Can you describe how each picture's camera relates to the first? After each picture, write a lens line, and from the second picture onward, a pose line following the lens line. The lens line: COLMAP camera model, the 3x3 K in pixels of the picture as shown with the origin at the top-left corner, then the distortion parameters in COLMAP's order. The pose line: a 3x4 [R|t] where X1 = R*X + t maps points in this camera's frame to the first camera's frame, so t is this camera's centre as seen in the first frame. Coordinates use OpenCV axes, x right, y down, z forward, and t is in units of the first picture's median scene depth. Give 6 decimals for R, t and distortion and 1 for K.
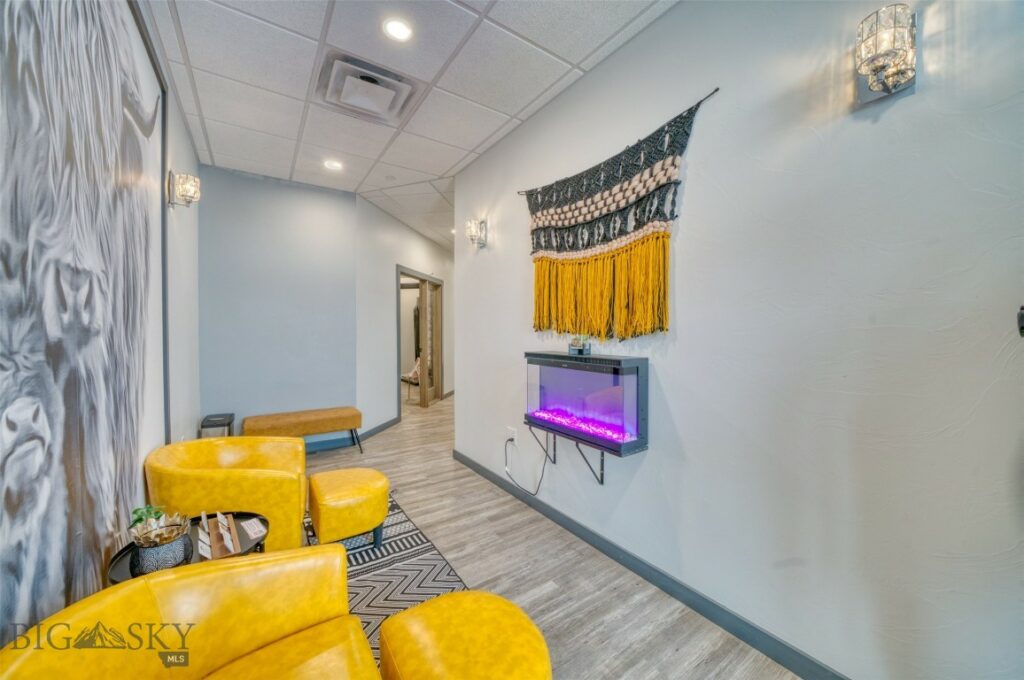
lens RADIAL K [[376.5, 0, 508.0], [0, 376.5, 335.1], [0, 0, 1]] dist [-0.001245, -0.000116]
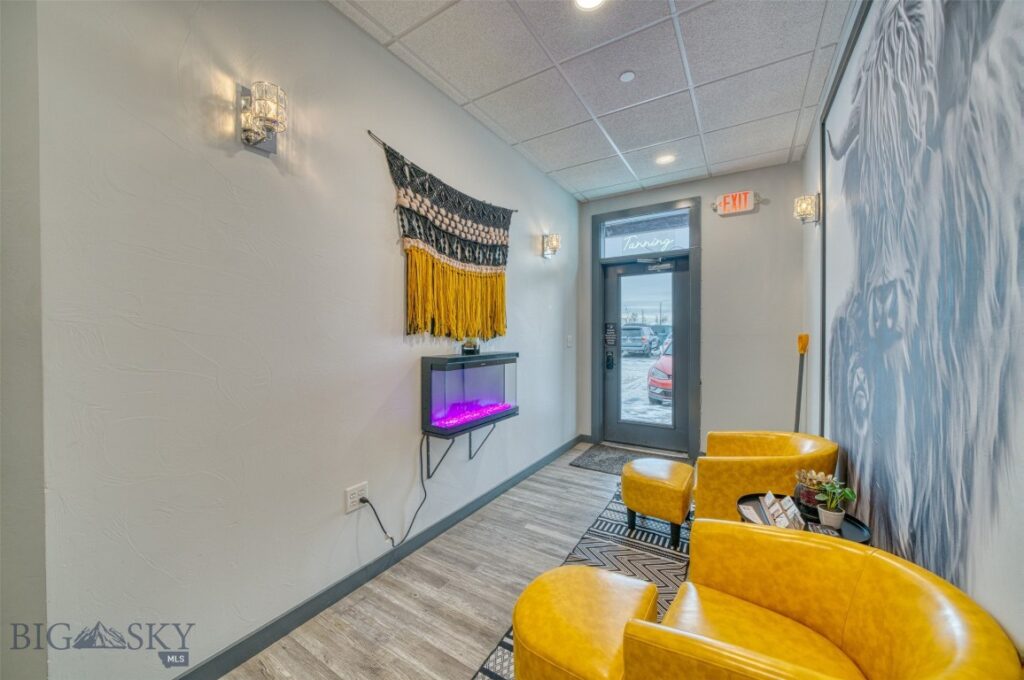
lens RADIAL K [[376.5, 0, 507.8], [0, 376.5, 337.7], [0, 0, 1]] dist [-0.001245, -0.000116]
pose [[-0.397946, -0.008692, 0.917368, -0.872343], [0.011208, 0.999834, 0.014335, -0.014633], [-0.917340, 0.015986, -0.397783, 1.299709]]
